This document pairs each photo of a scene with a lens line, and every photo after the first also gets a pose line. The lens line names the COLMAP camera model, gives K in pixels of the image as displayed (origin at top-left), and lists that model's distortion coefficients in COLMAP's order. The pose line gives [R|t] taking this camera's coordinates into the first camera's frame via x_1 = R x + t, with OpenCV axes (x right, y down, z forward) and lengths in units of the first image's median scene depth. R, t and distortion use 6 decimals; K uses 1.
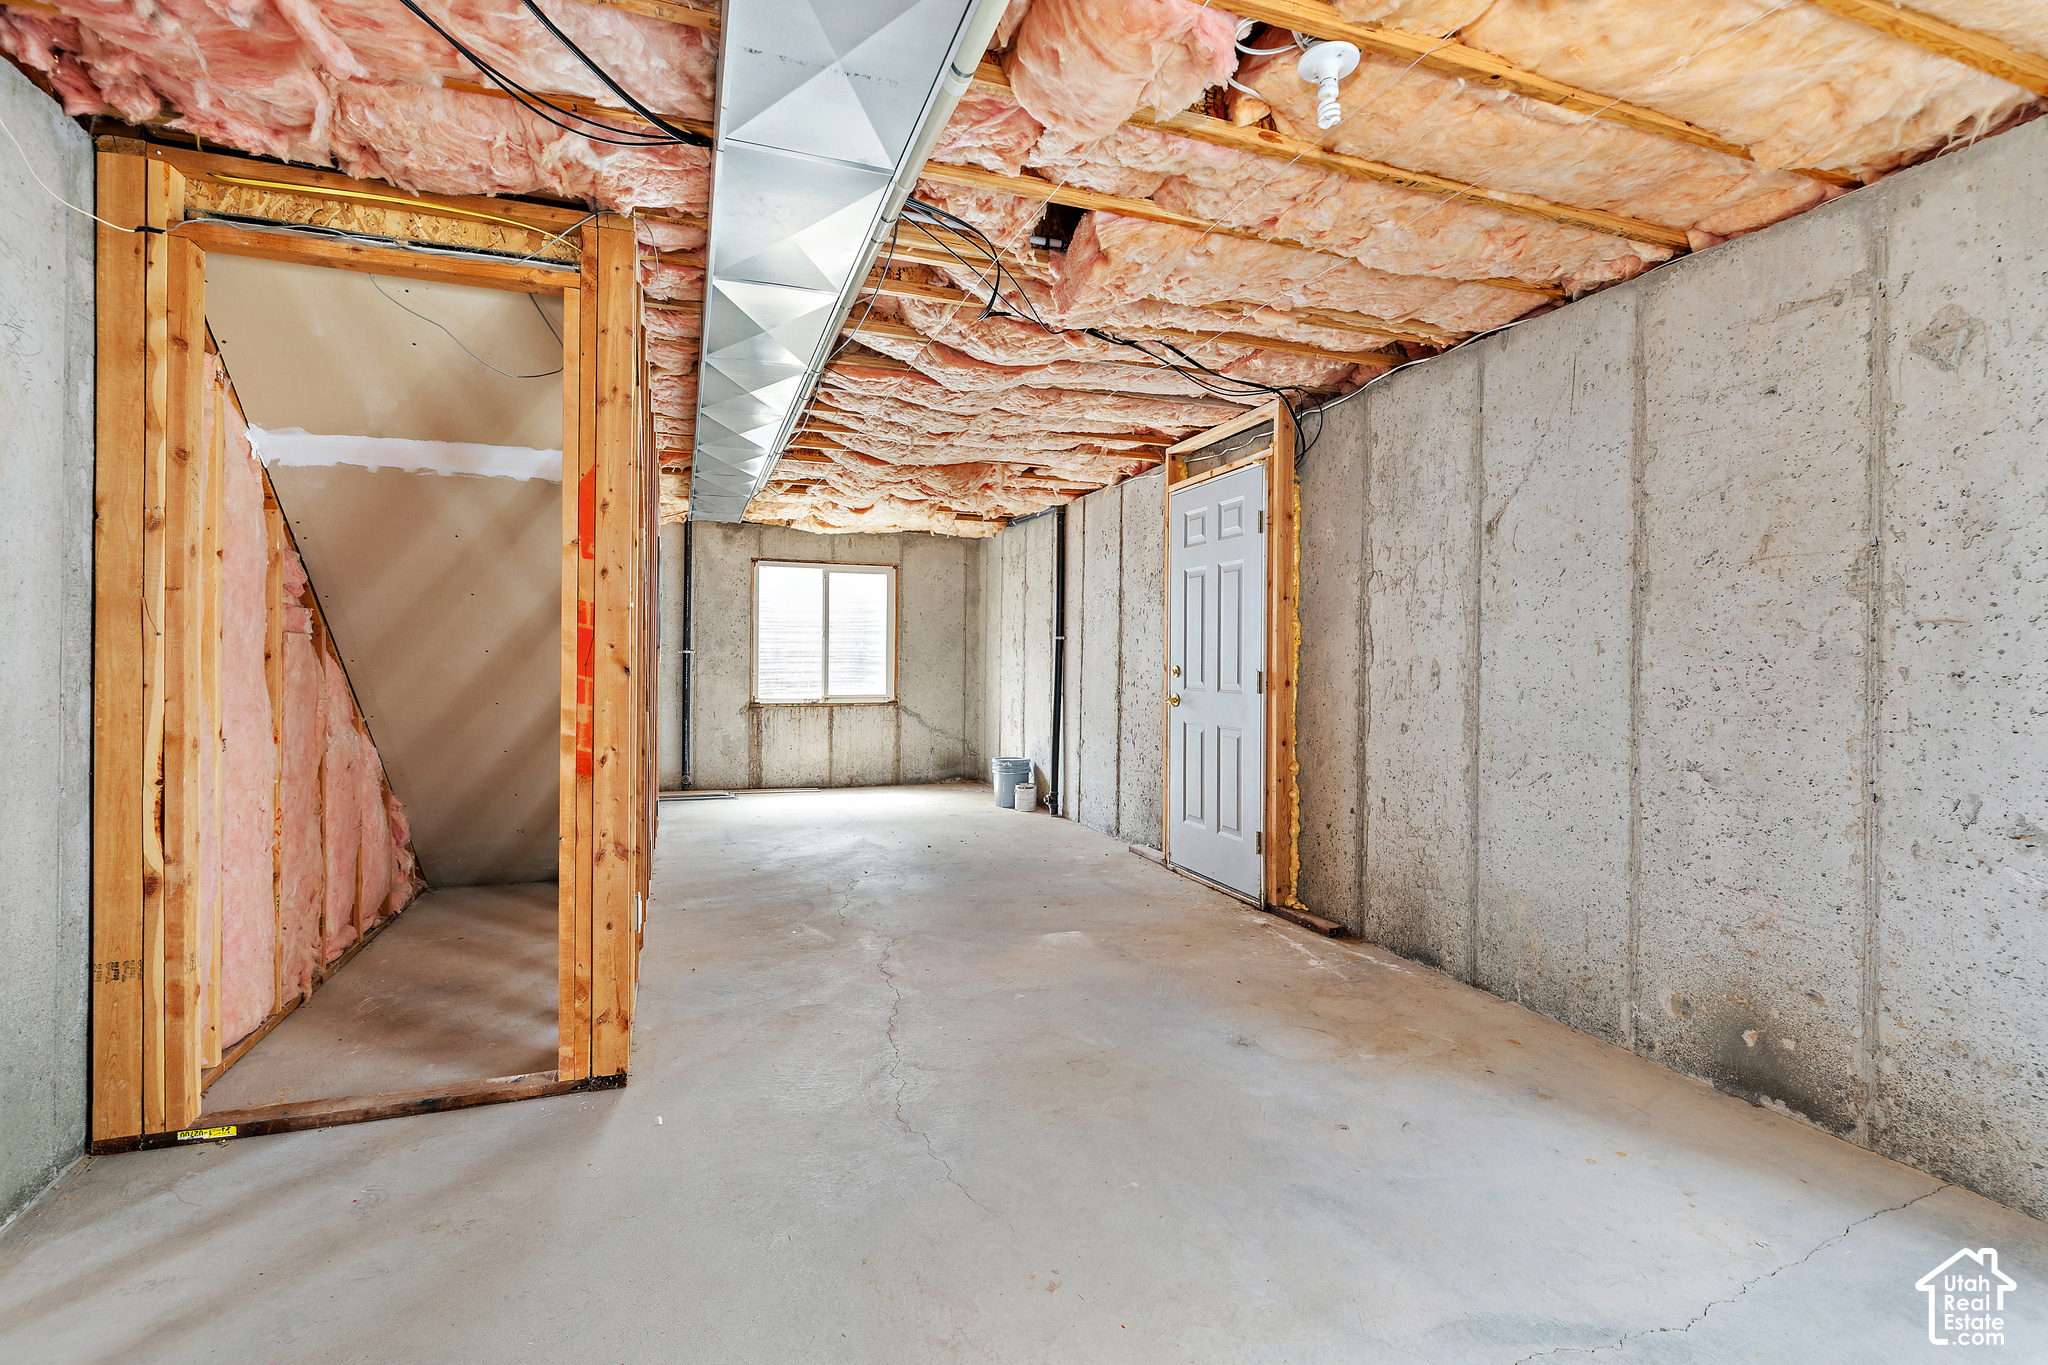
lens RADIAL K [[959.9, 0, 1025.1], [0, 959.9, 667.2], [0, 0, 1]] dist [-0.000197, 0.000373]
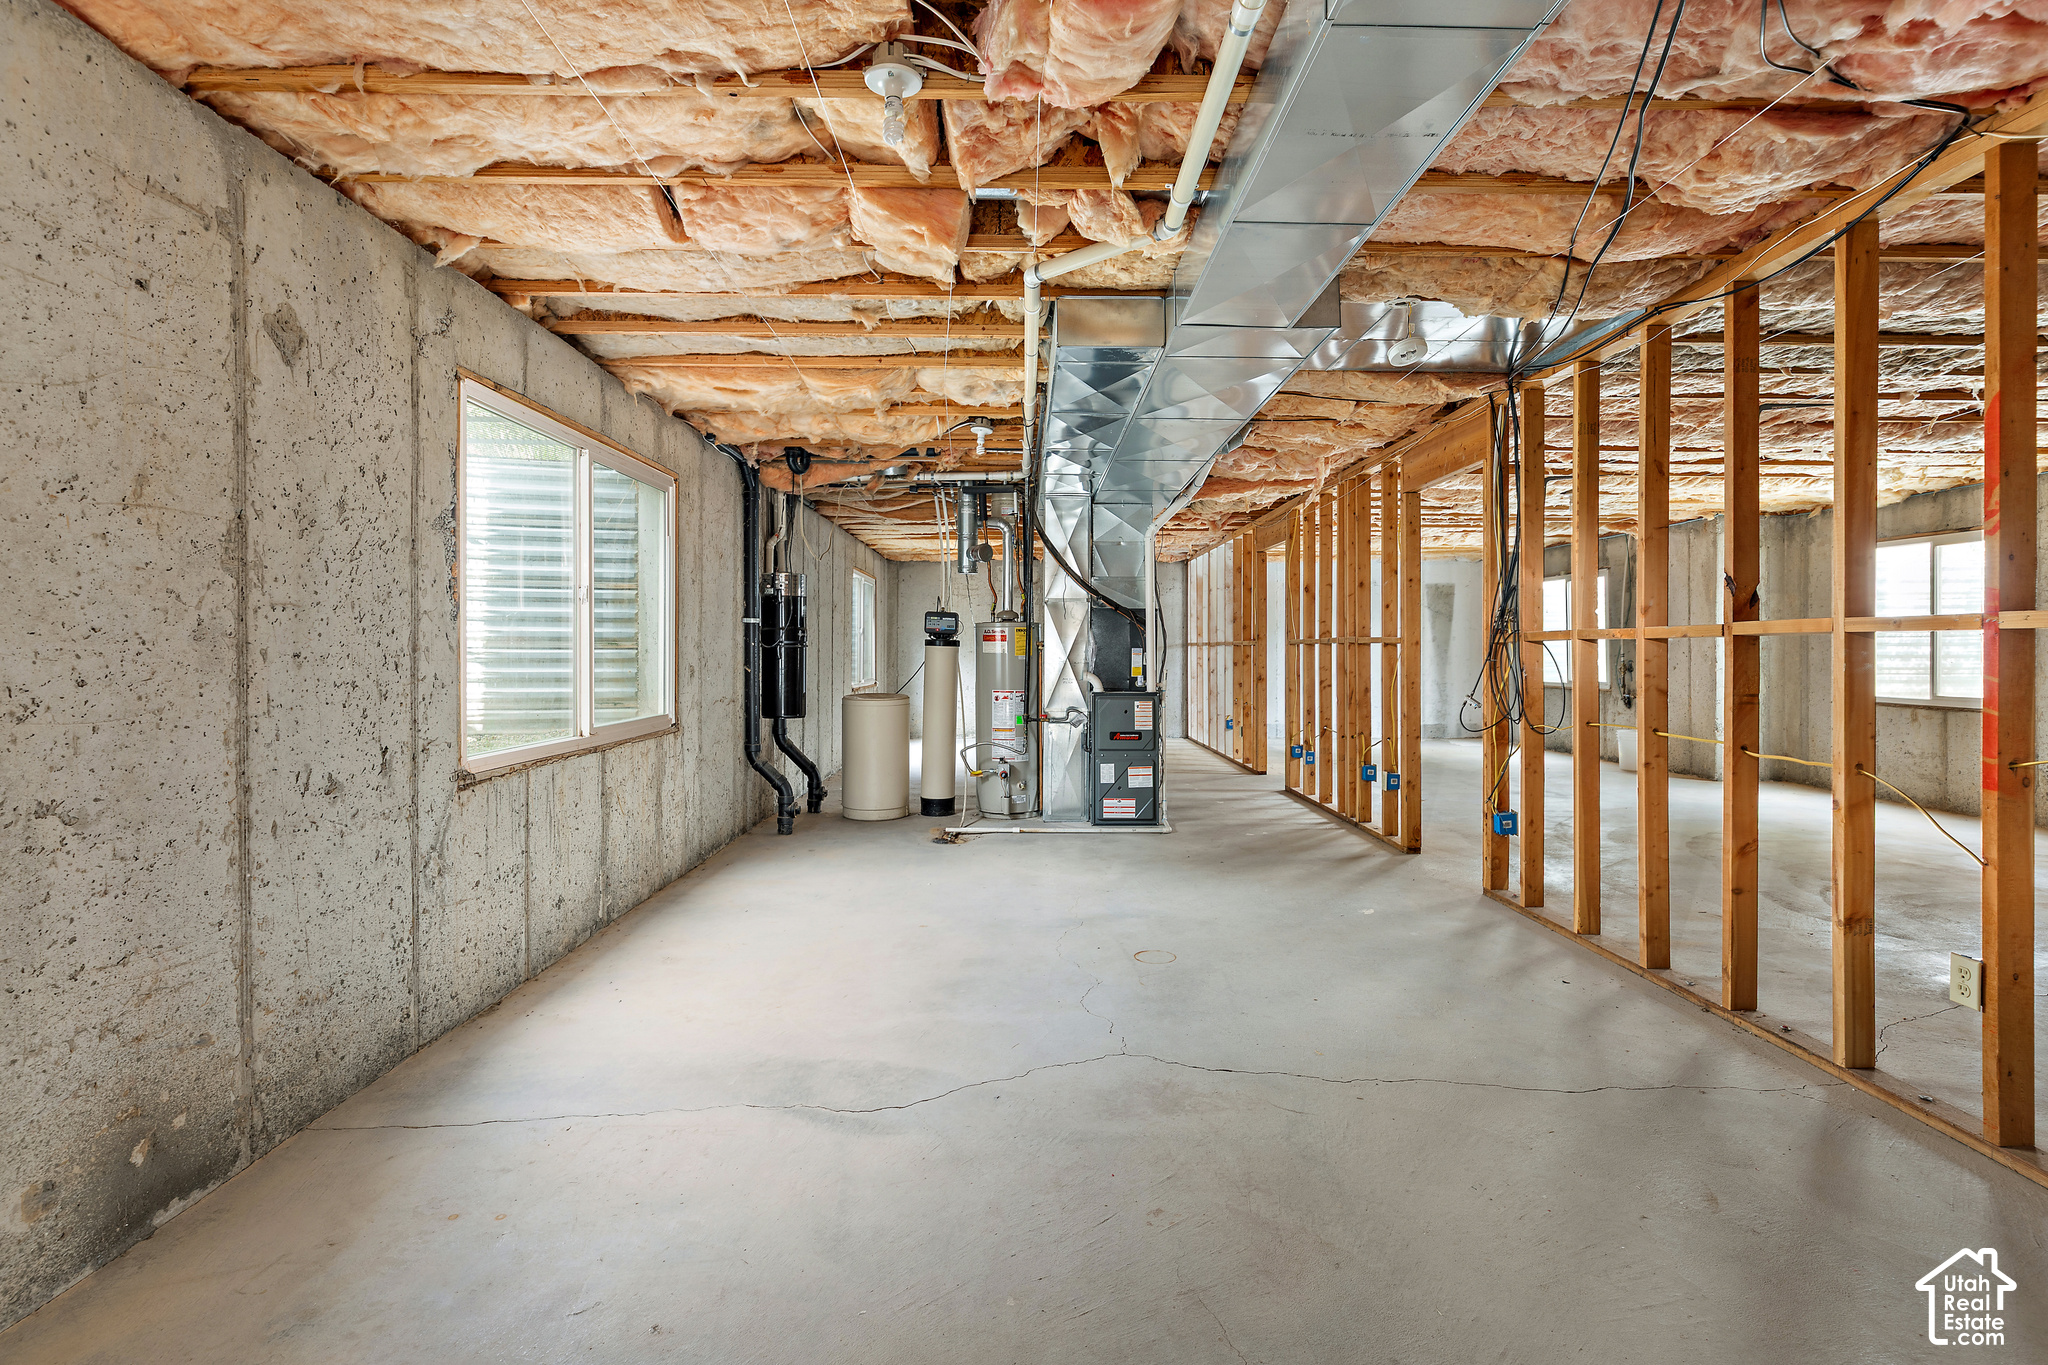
lens RADIAL K [[959.9, 0, 1063.9], [0, 959.9, 649.5], [0, 0, 1]] dist [-0.000197, 0.000373]
pose [[-0.955353, -0.007018, 0.295382, -0.148156], [-0.003891, 0.999930, 0.011170, -0.012773], [-0.295440, 0.009522, -0.955314, 1.606889]]
